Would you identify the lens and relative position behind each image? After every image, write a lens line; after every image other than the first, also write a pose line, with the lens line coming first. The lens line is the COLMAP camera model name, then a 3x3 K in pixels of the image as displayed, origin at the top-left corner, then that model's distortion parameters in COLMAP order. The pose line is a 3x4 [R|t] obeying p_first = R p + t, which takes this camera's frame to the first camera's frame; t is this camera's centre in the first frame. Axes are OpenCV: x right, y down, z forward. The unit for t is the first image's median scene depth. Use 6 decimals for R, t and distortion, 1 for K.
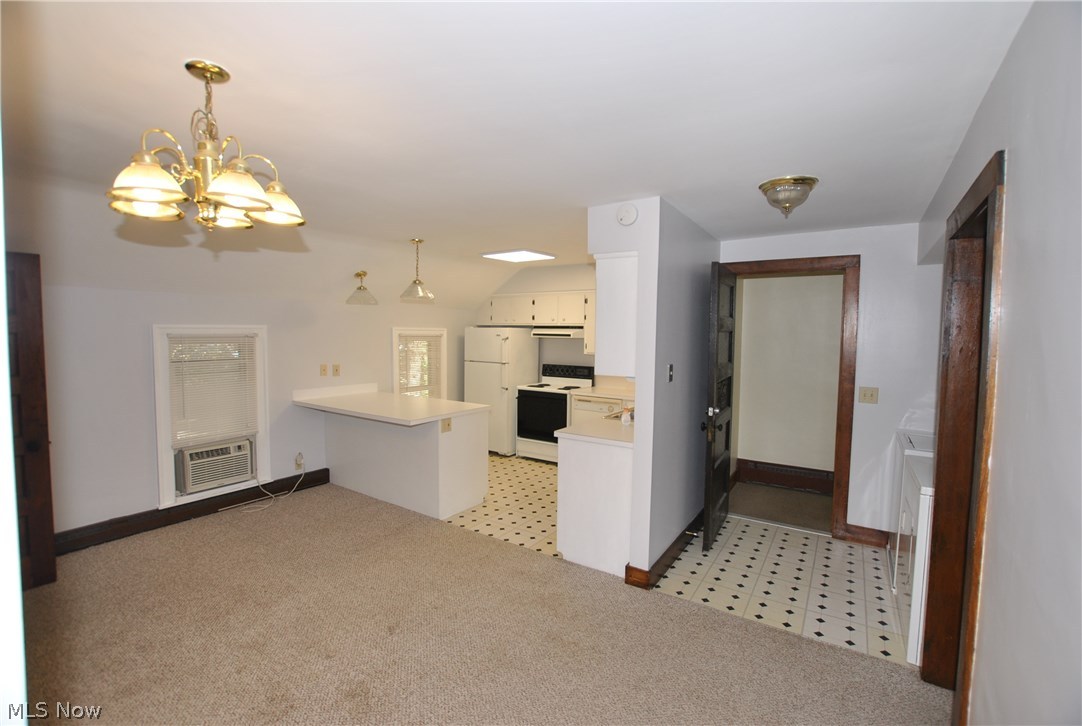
lens RADIAL K [[478.6, 0, 548.5], [0, 478.6, 361.2], [0, 0, 1]] dist [-0.029792, 0.003059]
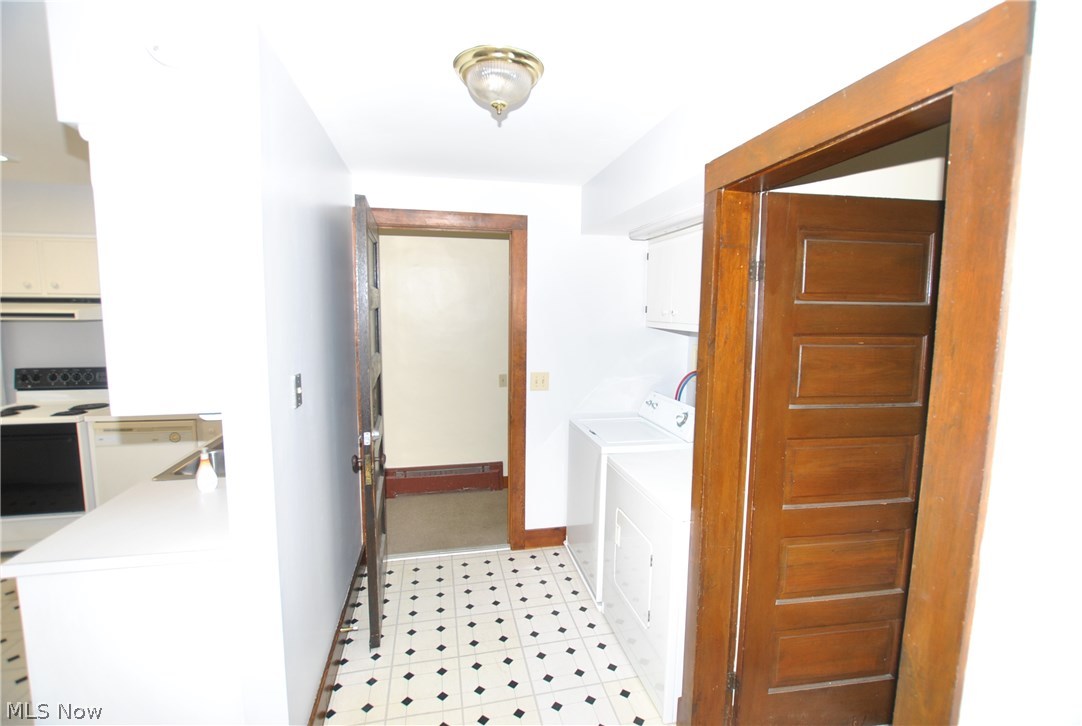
lens RADIAL K [[478.6, 0, 552.6], [0, 478.6, 356.7], [0, 0, 1]] dist [-0.029792, 0.003059]
pose [[0.693670, -0.078888, 0.715960, 0.050214], [0.040745, 0.996690, 0.070344, -0.026319], [-0.719140, -0.019623, 0.694588, 0.284215]]
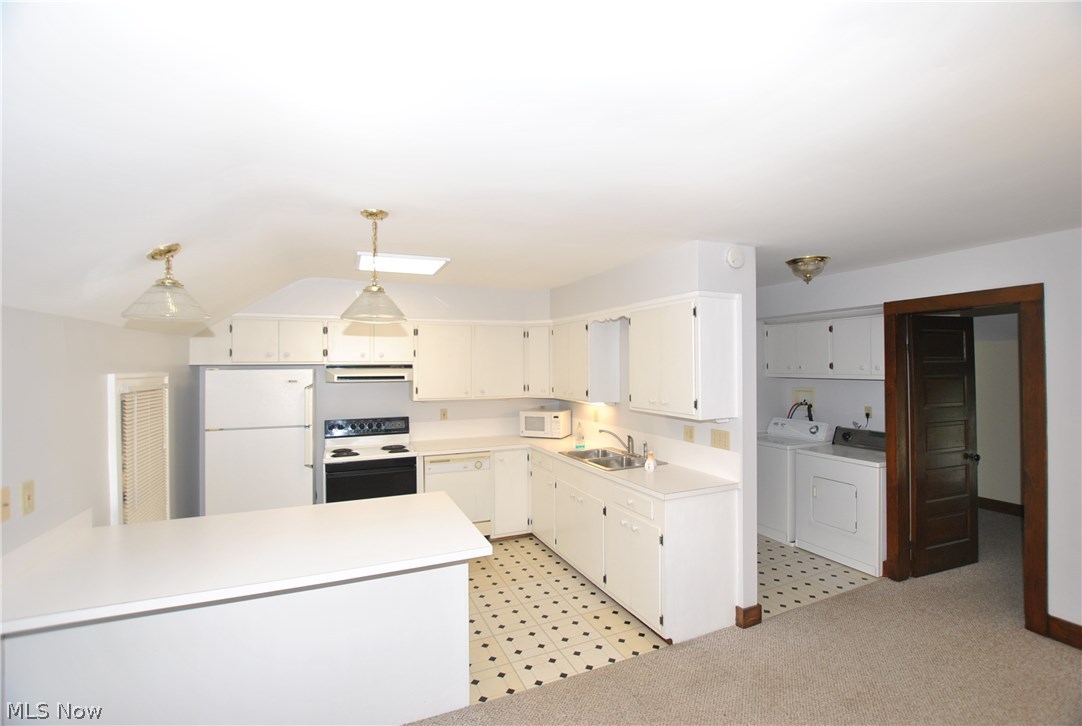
lens RADIAL K [[478.6, 0, 548.6], [0, 478.6, 363.7], [0, 0, 1]] dist [-0.029792, 0.003059]
pose [[0.535739, -0.013320, 0.844279, -0.560272], [0.064161, 0.997627, -0.024974, -0.051376], [-0.841943, 0.067549, 0.535322, 0.503141]]
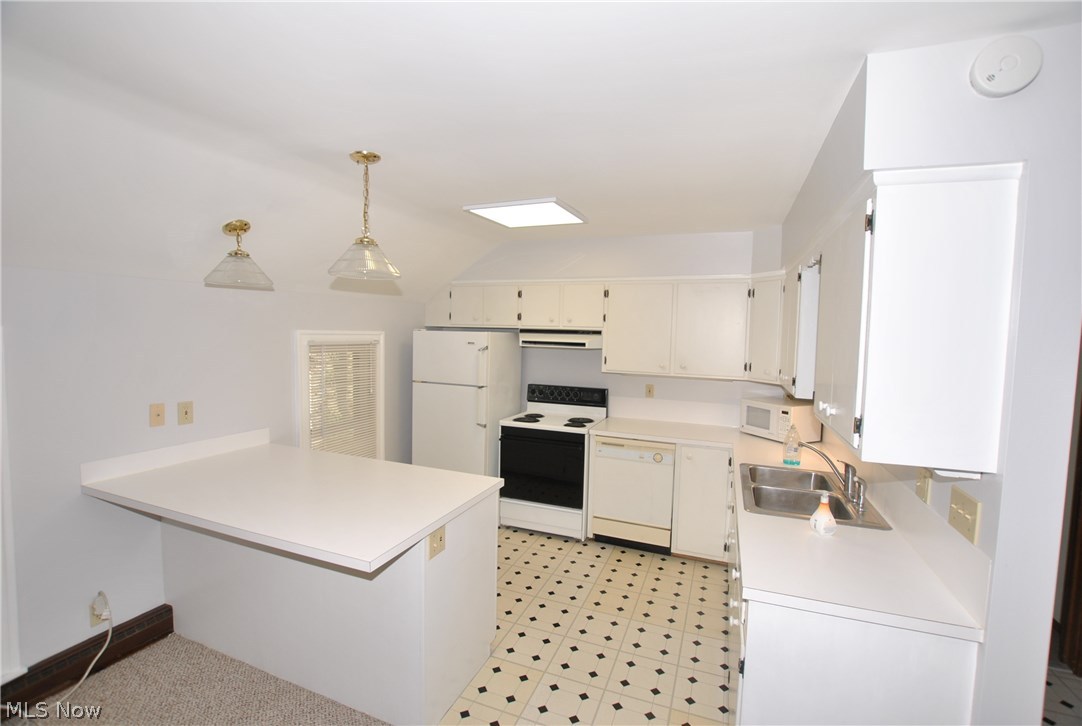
lens RADIAL K [[478.6, 0, 547.7], [0, 478.6, 360.4], [0, 0, 1]] dist [-0.029792, 0.003059]
pose [[0.977815, -0.002699, 0.209453, -0.175994], [0.002241, 0.999995, 0.002424, -0.040891], [-0.209459, -0.001901, 0.977816, 0.438509]]
